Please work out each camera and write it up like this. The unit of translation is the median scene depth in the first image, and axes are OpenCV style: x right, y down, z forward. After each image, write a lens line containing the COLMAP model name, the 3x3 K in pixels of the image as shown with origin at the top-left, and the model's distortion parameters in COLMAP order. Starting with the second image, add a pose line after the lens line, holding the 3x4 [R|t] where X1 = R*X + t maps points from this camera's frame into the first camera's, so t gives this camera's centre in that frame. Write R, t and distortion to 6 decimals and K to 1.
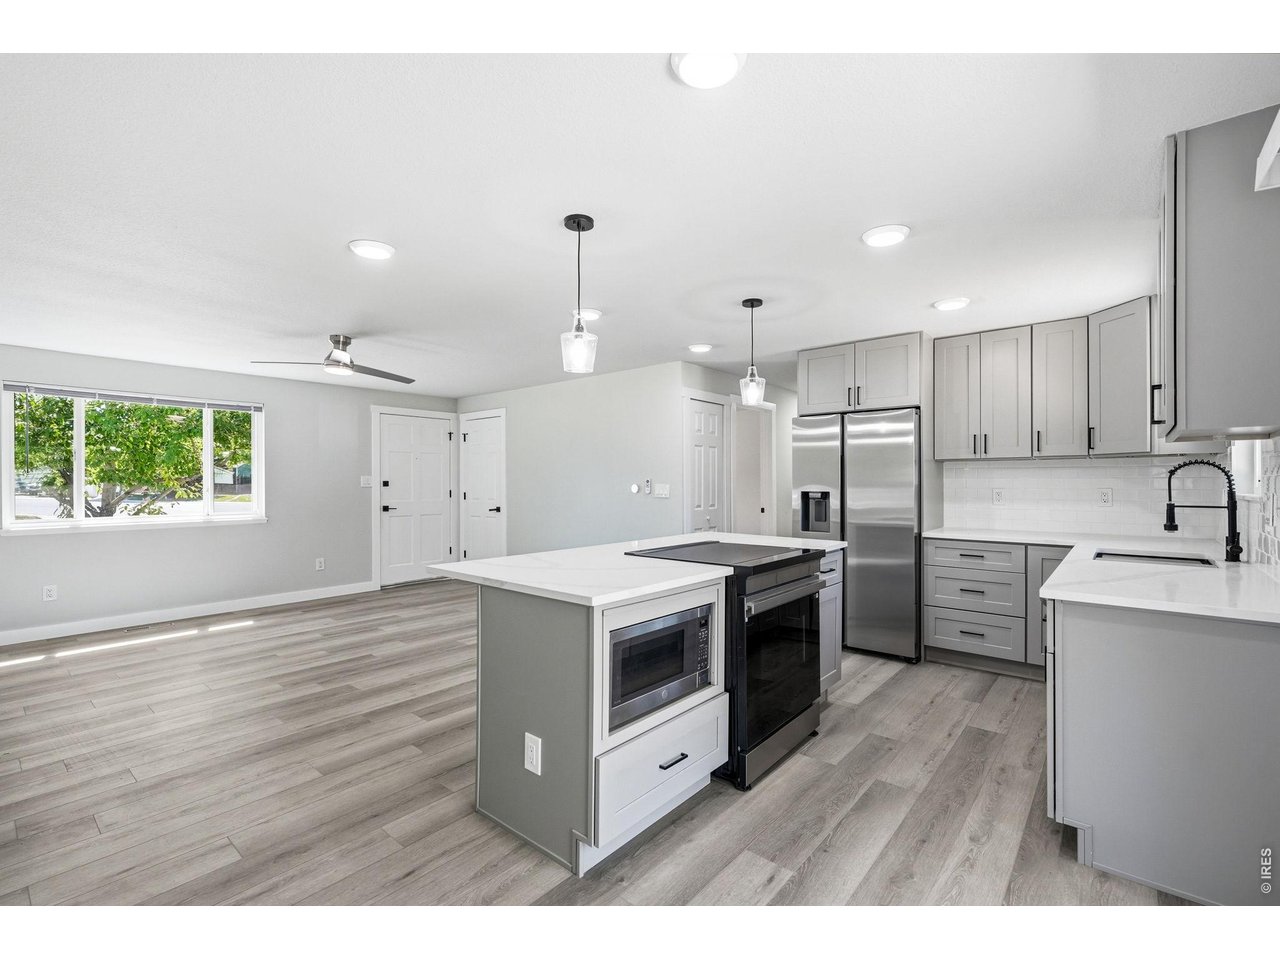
lens RADIAL K [[580.1, 0, 644.5], [0, 580.1, 483.7], [0, 0, 1]] dist [0.003127, 0.000153]
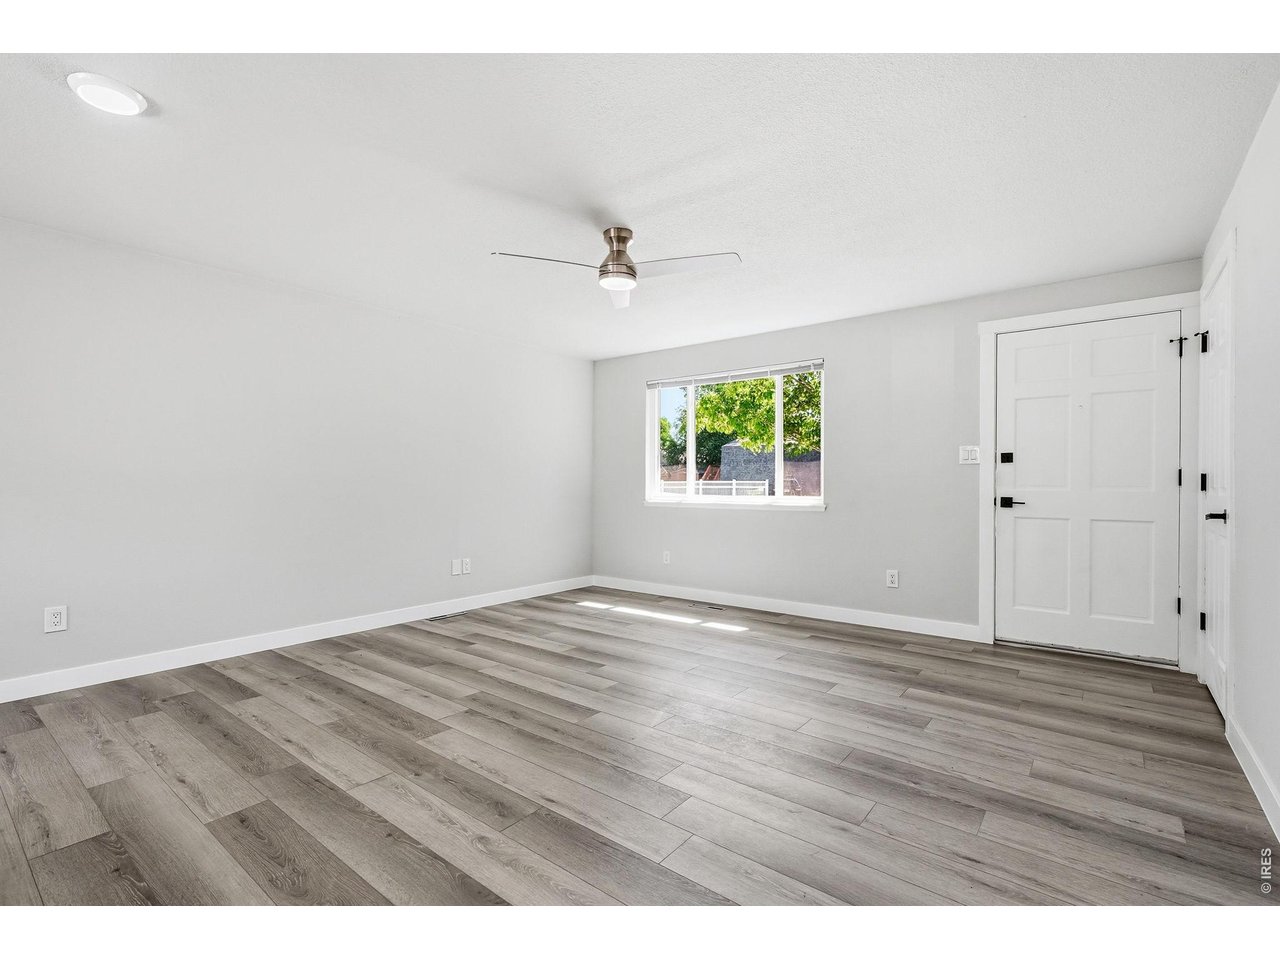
lens RADIAL K [[580.1, 0, 638.2], [0, 580.1, 484.1], [0, 0, 1]] dist [0.003127, 0.000153]
pose [[0.029861, -0.000692, -0.999554, 0.145753], [-0.004217, 0.999991, -0.000818, 0.039087], [0.999545, 0.004239, 0.029858, 0.900430]]
